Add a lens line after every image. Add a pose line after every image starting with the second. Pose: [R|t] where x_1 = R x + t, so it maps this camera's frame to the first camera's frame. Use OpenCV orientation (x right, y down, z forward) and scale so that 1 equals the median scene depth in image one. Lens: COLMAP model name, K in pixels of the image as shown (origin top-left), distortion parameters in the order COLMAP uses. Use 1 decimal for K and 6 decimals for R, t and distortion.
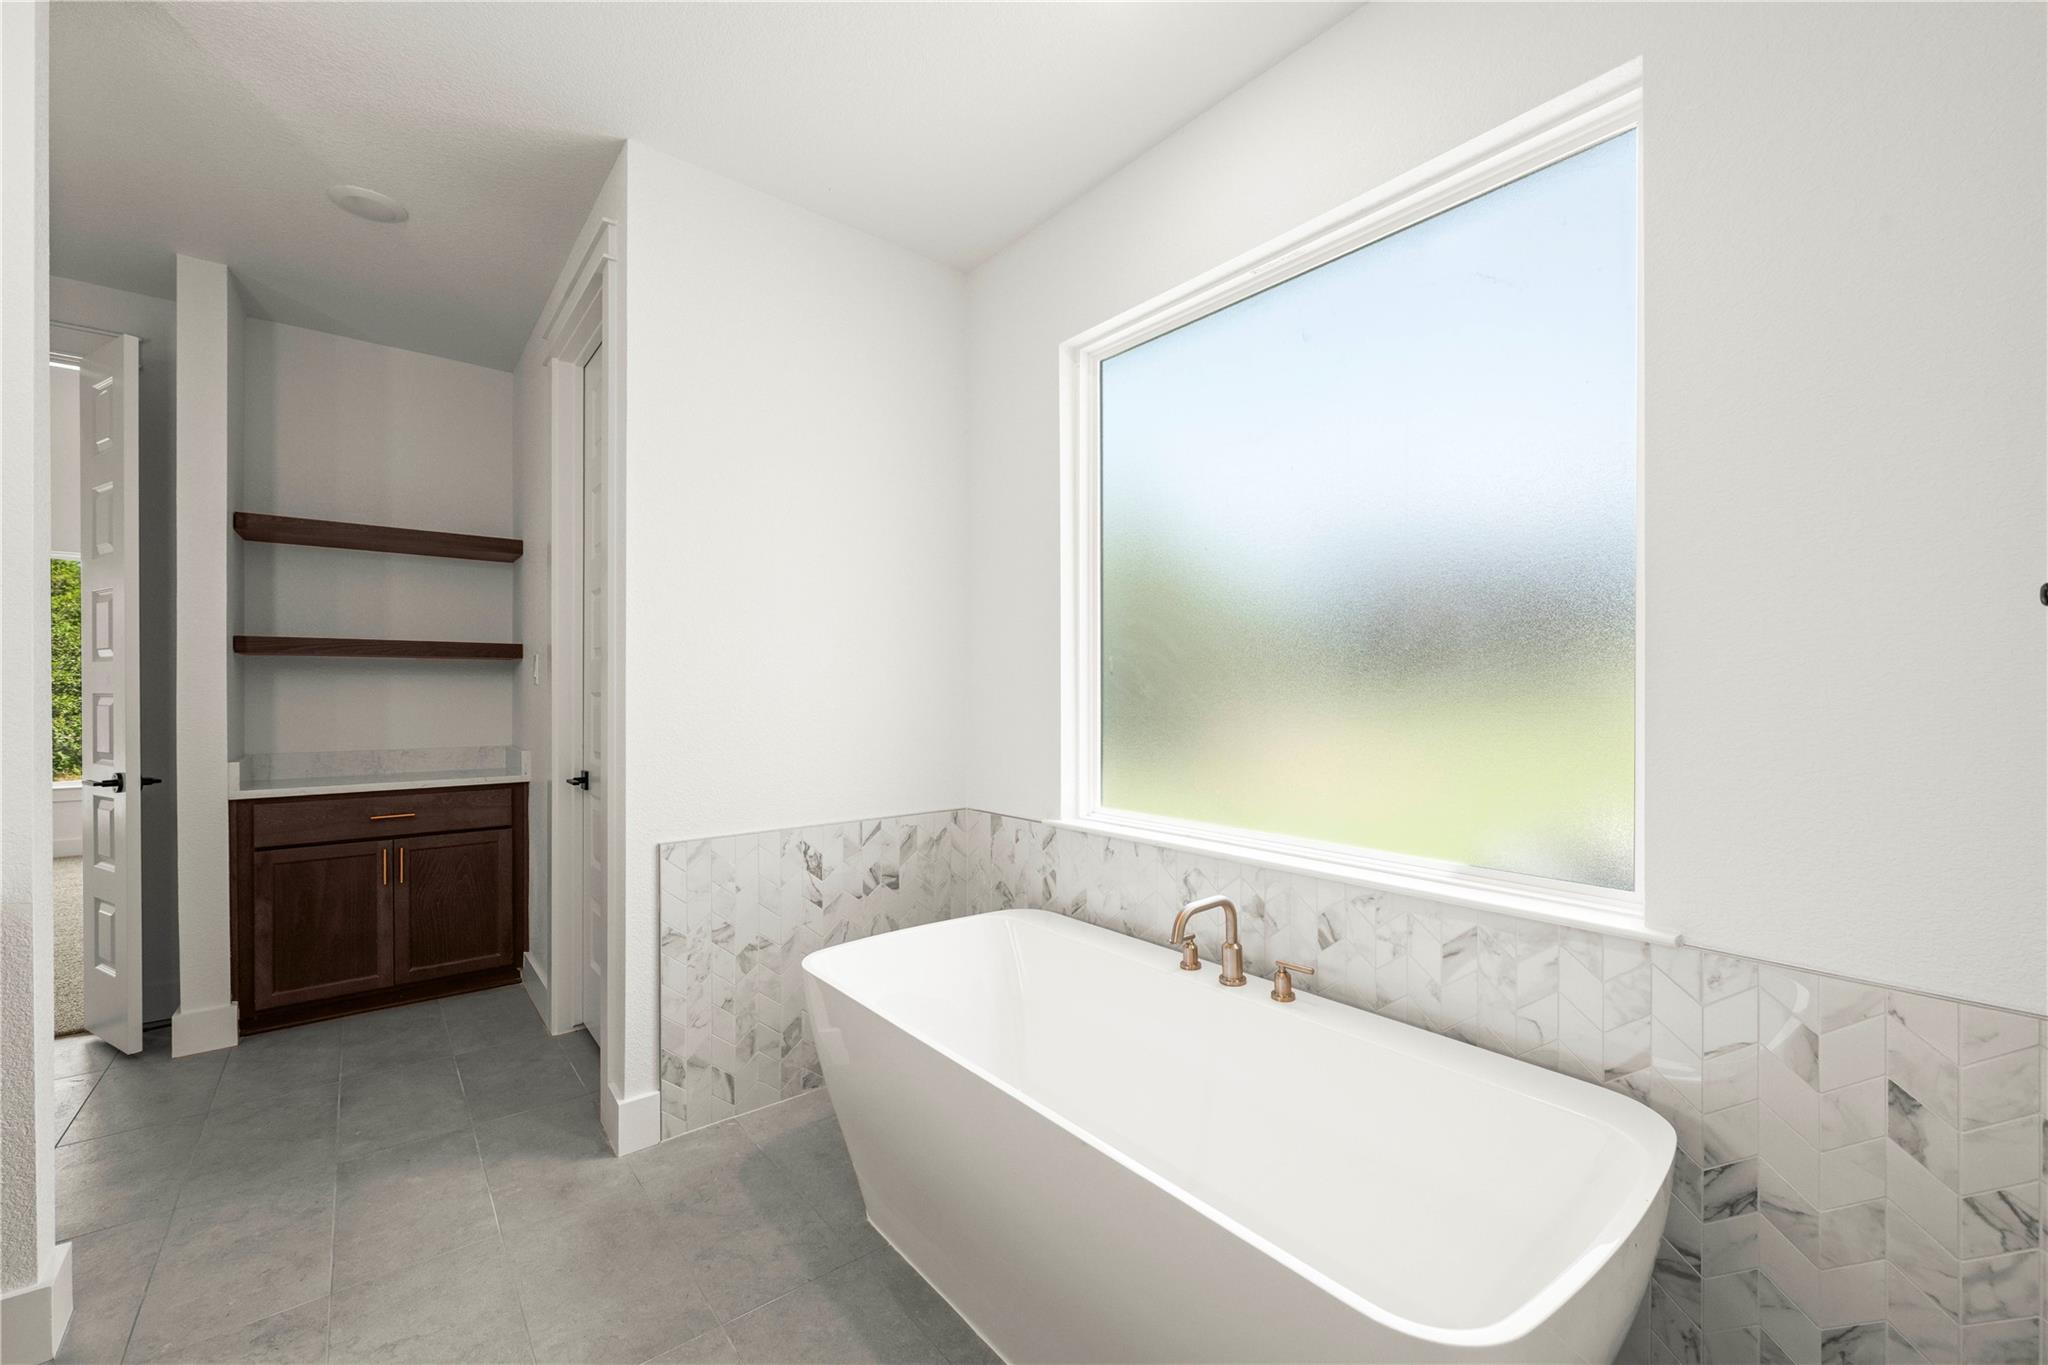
lens RADIAL K [[837.1, 0, 1070.9], [0, 837.1, 688.8], [0, 0, 1]] dist [-0.004046, -0.000858]
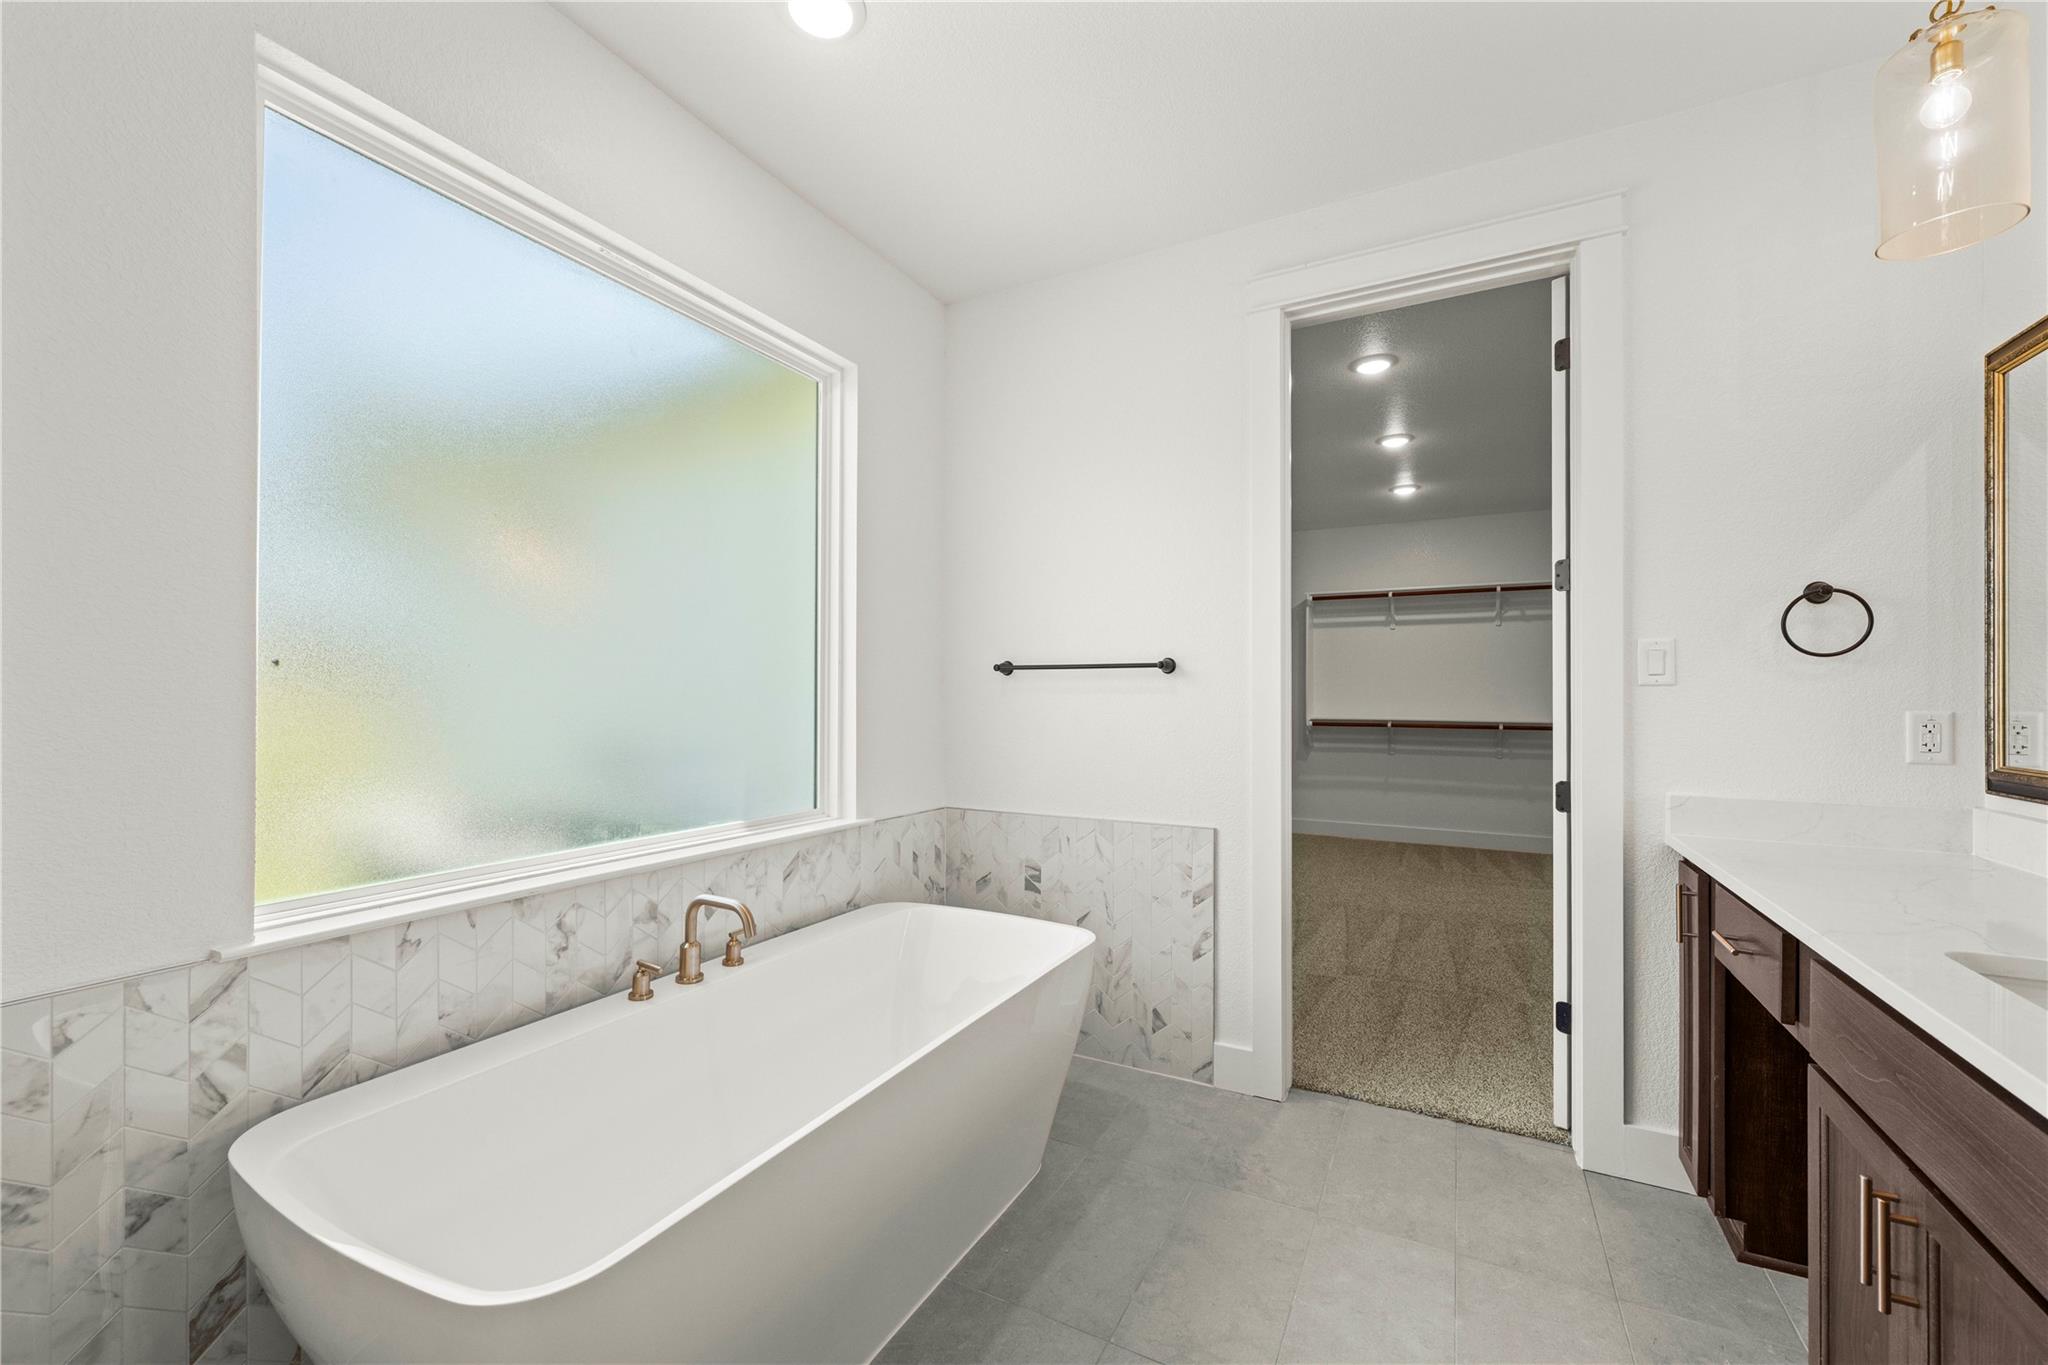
lens RADIAL K [[812.4, 0, 1028.2], [0, 812.4, 697.2], [0, 0, 1]] dist [-0.000876, 0.000254]
pose [[-0.371939, 0.005945, 0.928238, -0.115425], [0.002312, 0.999982, -0.005478, 0.001528], [-0.928254, 0.000109, -0.371946, 0.128666]]
